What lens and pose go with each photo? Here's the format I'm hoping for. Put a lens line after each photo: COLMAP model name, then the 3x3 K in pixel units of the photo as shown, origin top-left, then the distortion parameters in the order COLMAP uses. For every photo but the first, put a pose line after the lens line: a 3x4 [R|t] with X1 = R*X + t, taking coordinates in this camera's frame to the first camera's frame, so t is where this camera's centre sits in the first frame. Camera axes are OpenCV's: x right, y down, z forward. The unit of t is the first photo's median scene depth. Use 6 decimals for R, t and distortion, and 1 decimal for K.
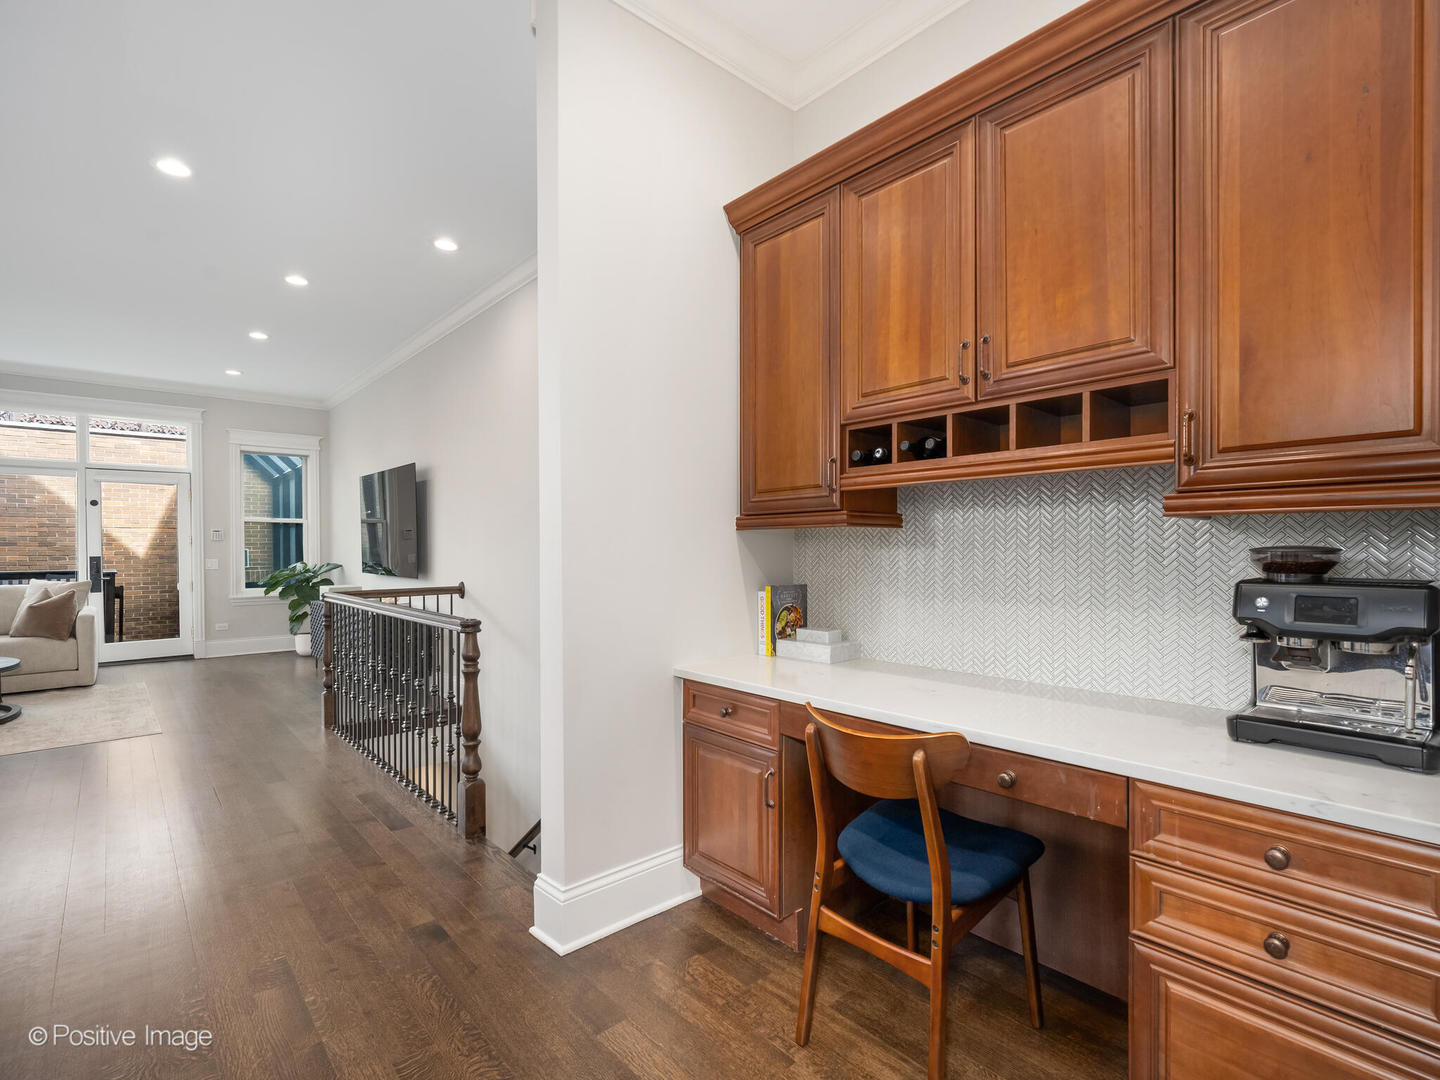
lens RADIAL K [[686.4, 0, 722.1], [0, 686.4, 549.7], [0, 0, 1]] dist [0.000369, 0.000225]
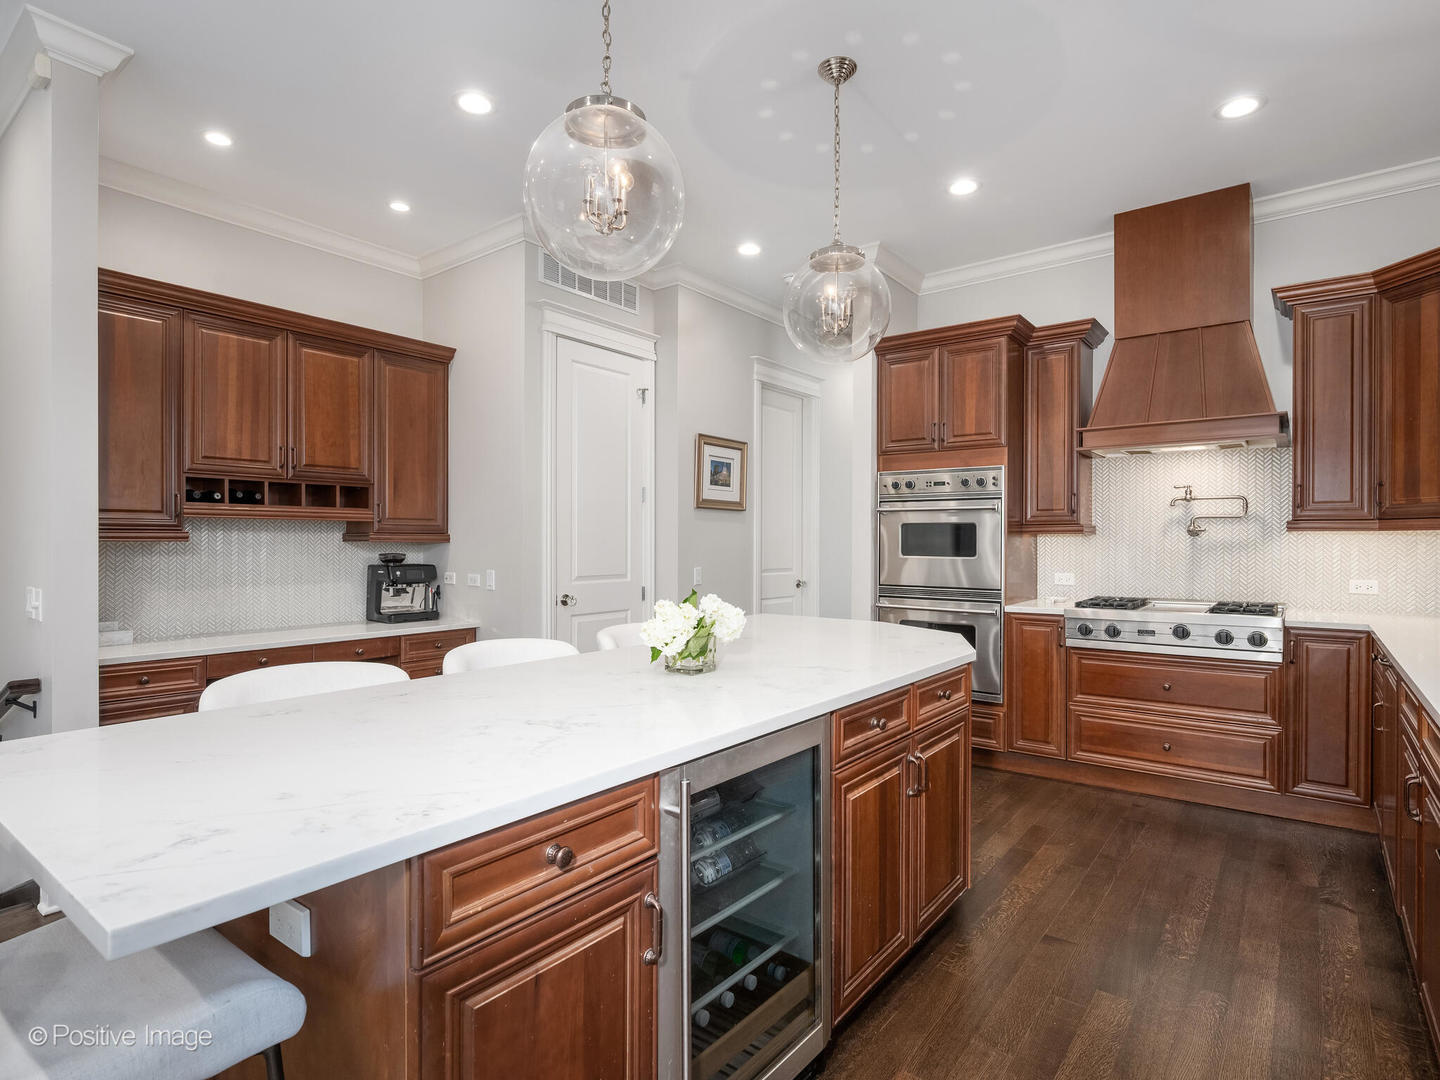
lens RADIAL K [[782.9, 0, 722.6], [0, 782.9, 546.0], [0, 0, 1]] dist [-0.008034, -0.000675]
pose [[-0.171271, 0.001813, 0.985222, -1.597177], [-0.000470, 0.999998, -0.001922, -0.018822], [-0.985224, -0.000793, -0.171270, 0.136140]]
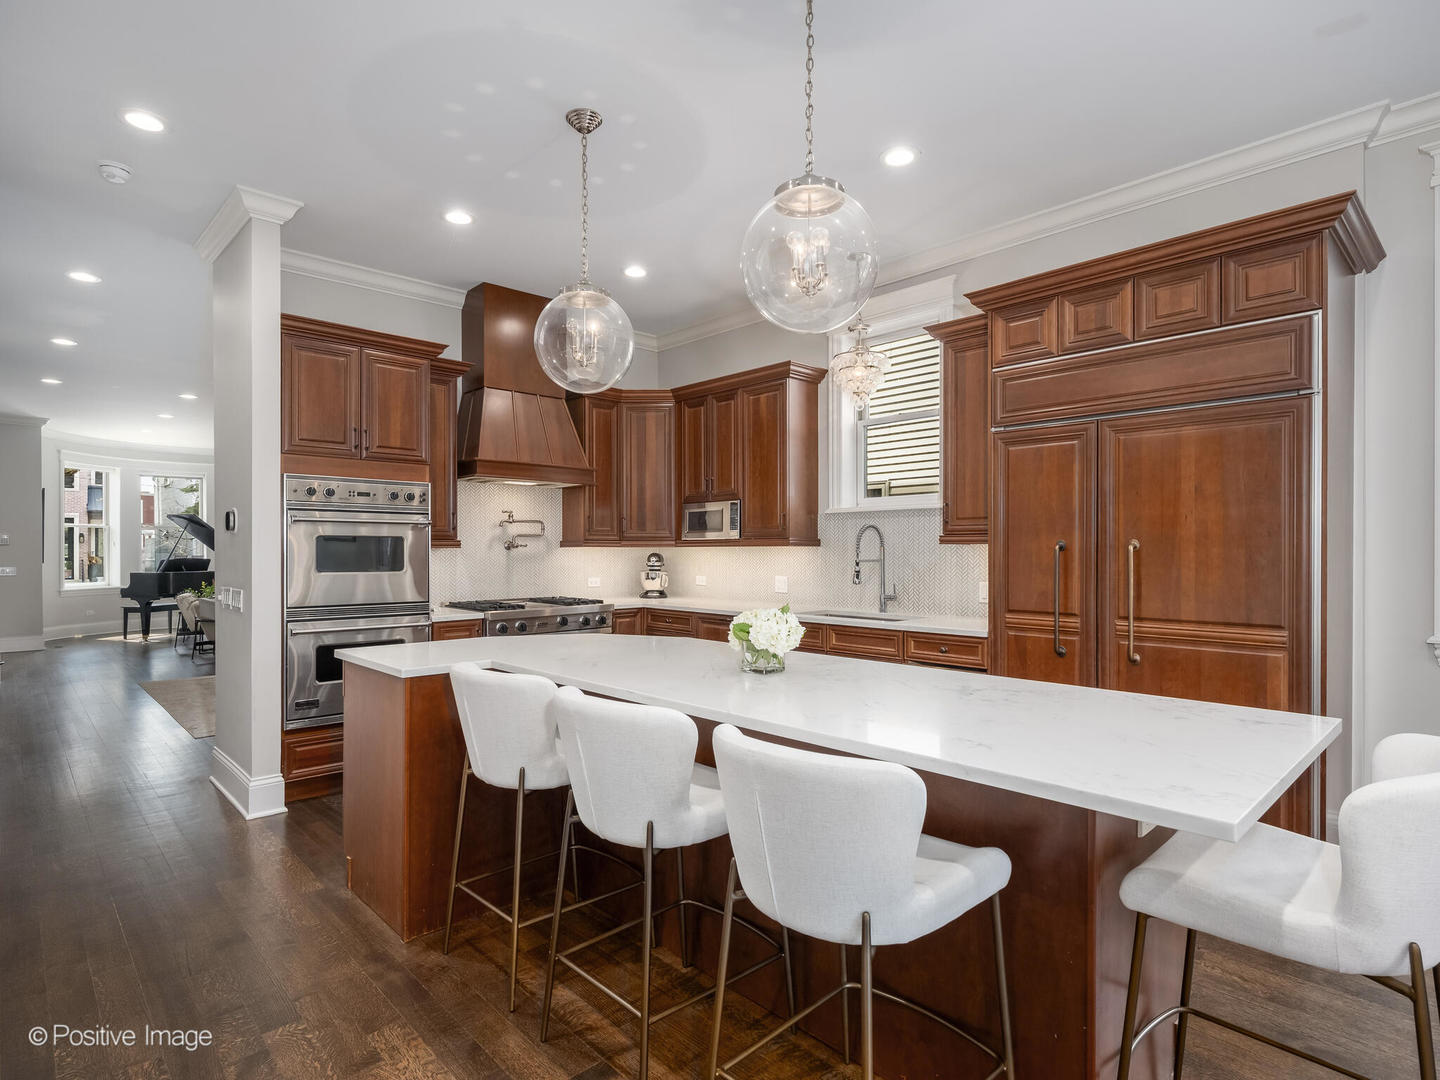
lens RADIAL K [[755.2, 0, 721.1], [0, 755.2, 547.7], [0, 0, 1]] dist [0.000194, -0.000331]
pose [[-0.999434, 0.007117, -0.032880, -0.557209], [0.007222, 0.999969, -0.003055, -0.040658], [0.032857, -0.003291, -0.999455, 1.066170]]
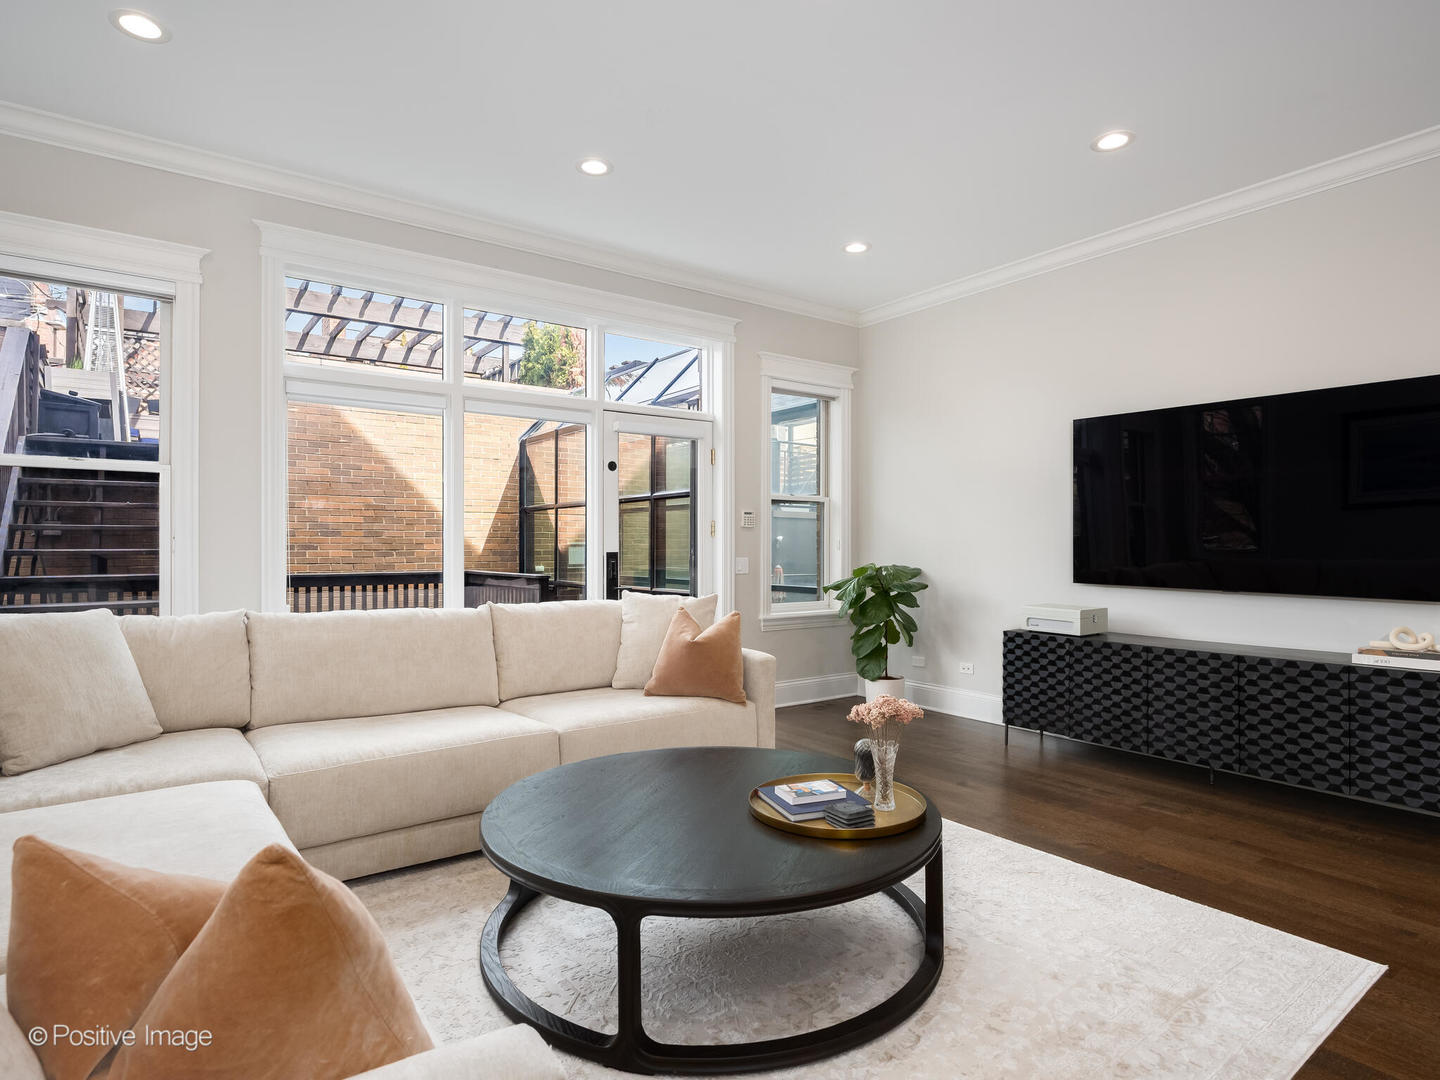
lens RADIAL K [[782.9, 0, 719.3], [0, 782.9, 543.1], [0, 0, 1]] dist [-0.008034, -0.000675]
pose [[0.996487, 0.005569, -0.083560, -2.346315], [-0.006001, 0.999970, -0.004917, 0.013877], [0.083530, 0.005402, 0.996491, 0.937223]]
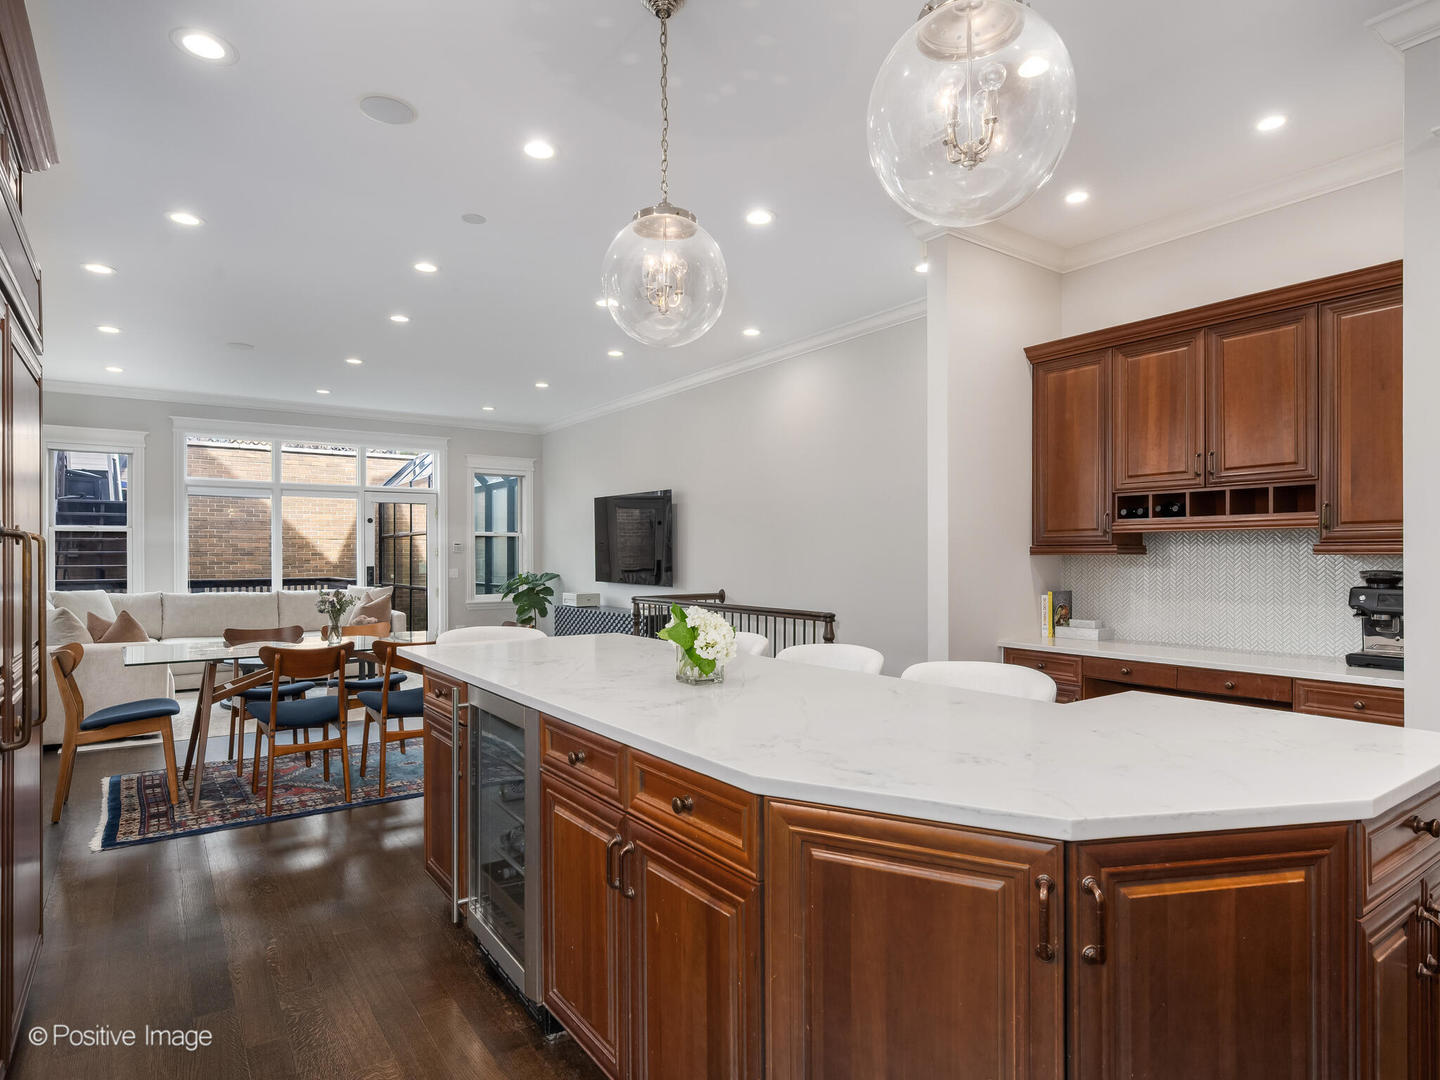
lens RADIAL K [[810.9, 0, 725.4], [0, 810.9, 551.7], [0, 0, 1]] dist [0.002340, -0.000674]
pose [[0.994770, 0.003181, -0.102087, -0.523191], [-0.003982, 0.999963, -0.007648, -0.021097], [0.102059, 0.008014, 0.994746, -0.978225]]
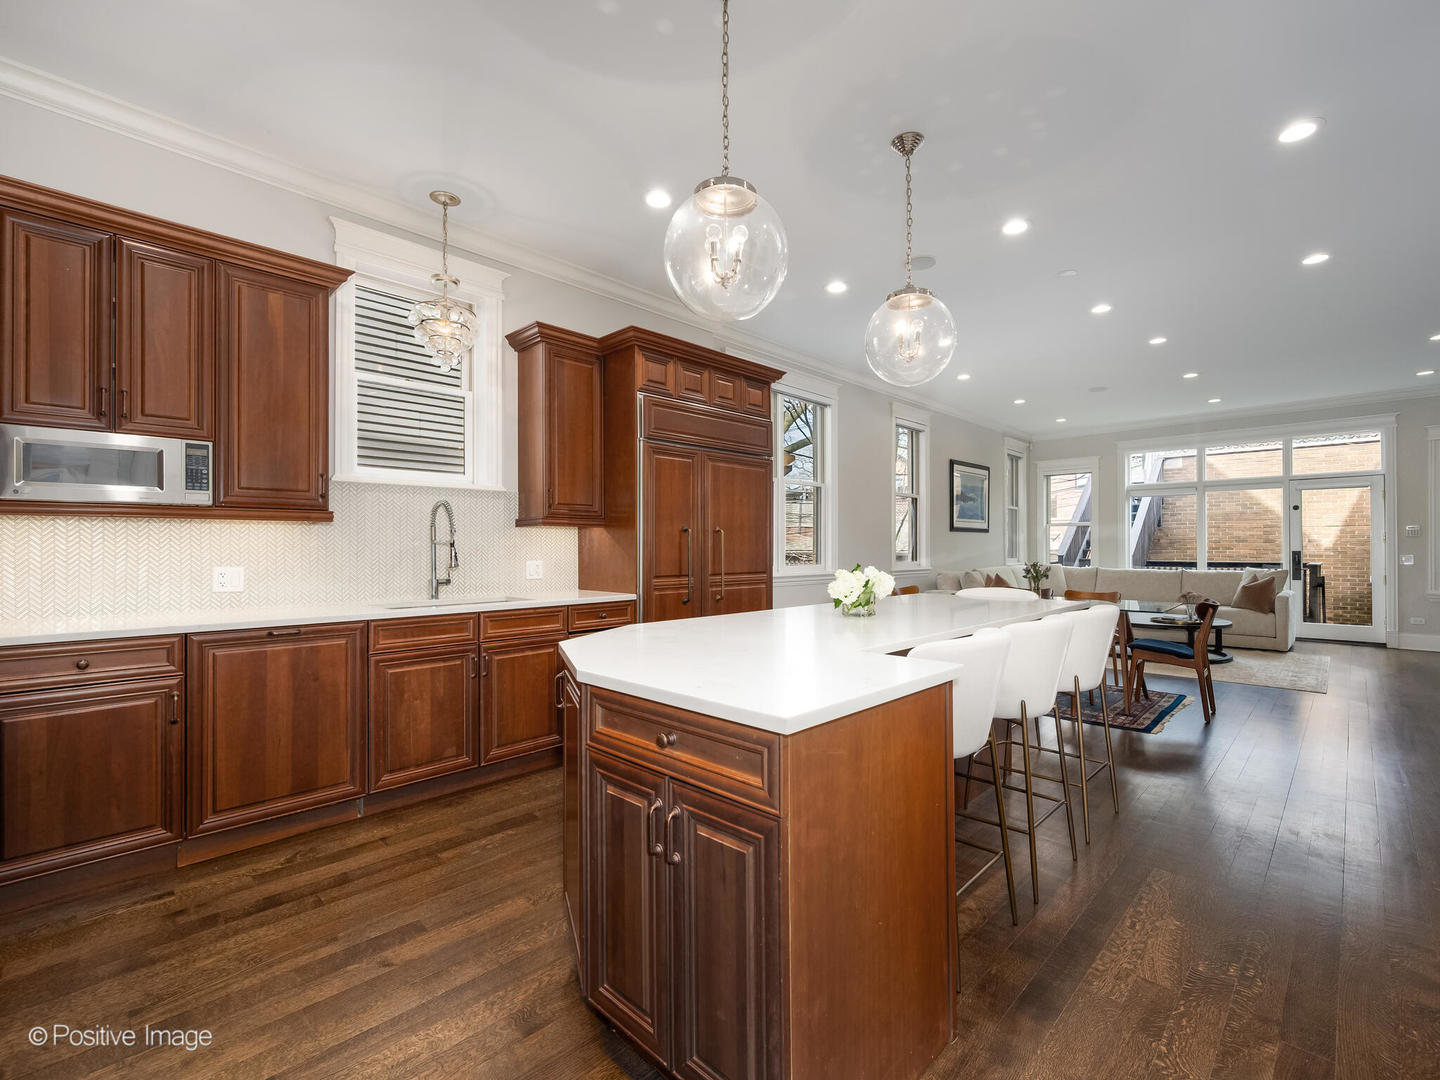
lens RADIAL K [[636.9, 0, 726.9], [0, 636.9, 547.2], [0, 0, 1]] dist [-0.000100, -0.000418]
pose [[0.064920, 0.005782, -0.997874, 0.504781], [-0.001363, 0.999983, 0.005705, -0.006375], [0.997890, 0.000989, 0.064927, -0.299223]]
